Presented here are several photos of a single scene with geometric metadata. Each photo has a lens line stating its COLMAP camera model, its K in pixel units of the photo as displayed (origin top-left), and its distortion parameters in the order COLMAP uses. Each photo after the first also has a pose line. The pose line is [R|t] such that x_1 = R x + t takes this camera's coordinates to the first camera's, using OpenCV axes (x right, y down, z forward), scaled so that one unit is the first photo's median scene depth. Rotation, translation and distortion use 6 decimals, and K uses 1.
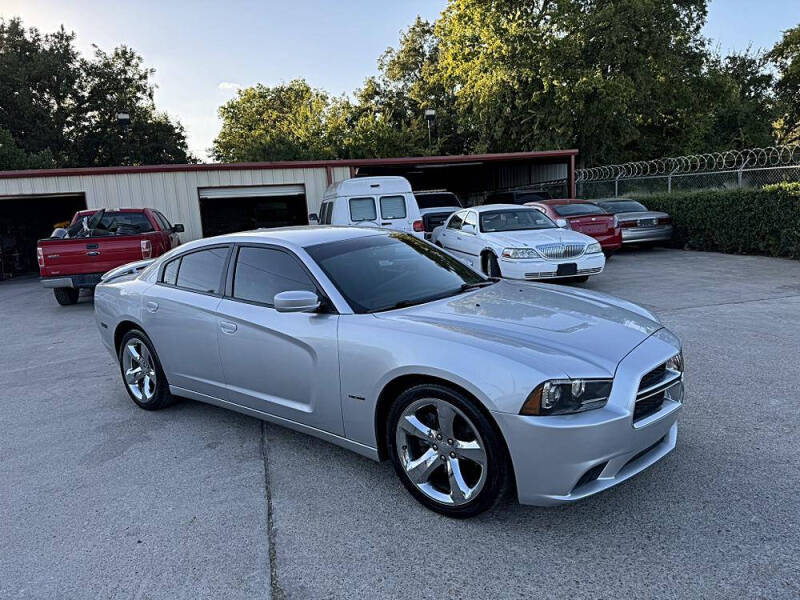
lens RADIAL K [[556.9, 0, 393.2], [0, 556.9, 296.2], [0, 0, 1]] dist [0.053930, -0.070071]
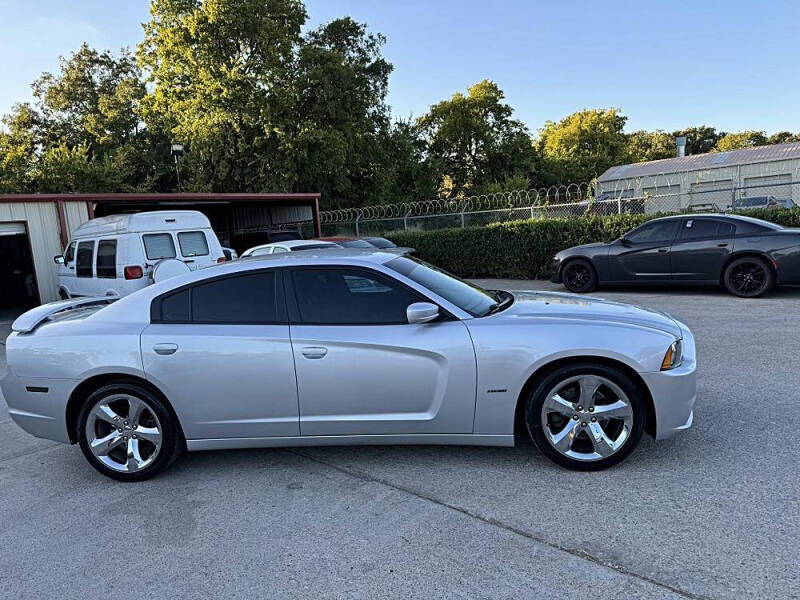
lens RADIAL K [[556.9, 0, 399.9], [0, 556.9, 305.0], [0, 0, 1]] dist [0.053930, -0.070071]
pose [[0.844515, -0.074624, 0.530307, -0.193874], [0.107481, 0.993713, -0.031331, 0.006169], [-0.524635, 0.083457, 0.847226, 0.034835]]
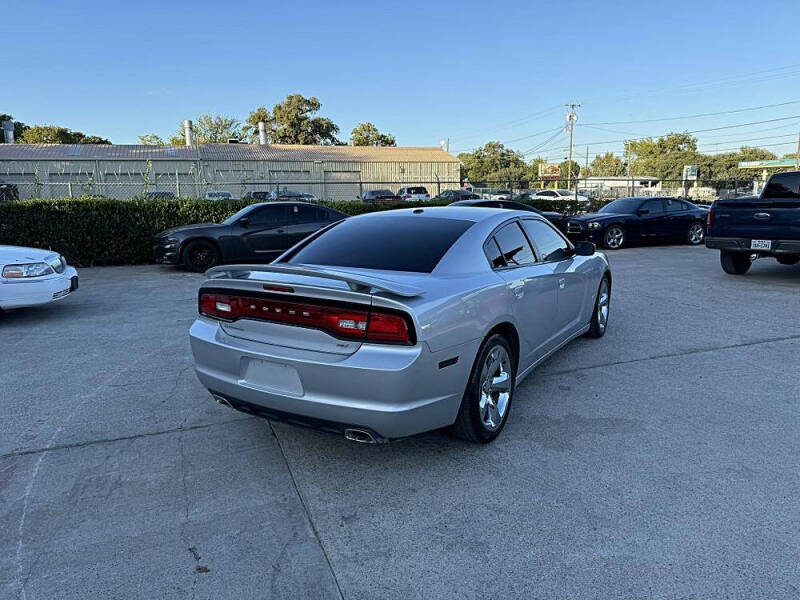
lens RADIAL K [[556.9, 0, 400.7], [0, 556.9, 302.7], [0, 0, 1]] dist [0.053930, -0.070071]
pose [[-0.119222, -0.129375, 0.984403, -0.425242], [0.176800, 0.972862, 0.149271, -0.042261], [-0.976999, 0.191839, -0.093113, 0.427092]]
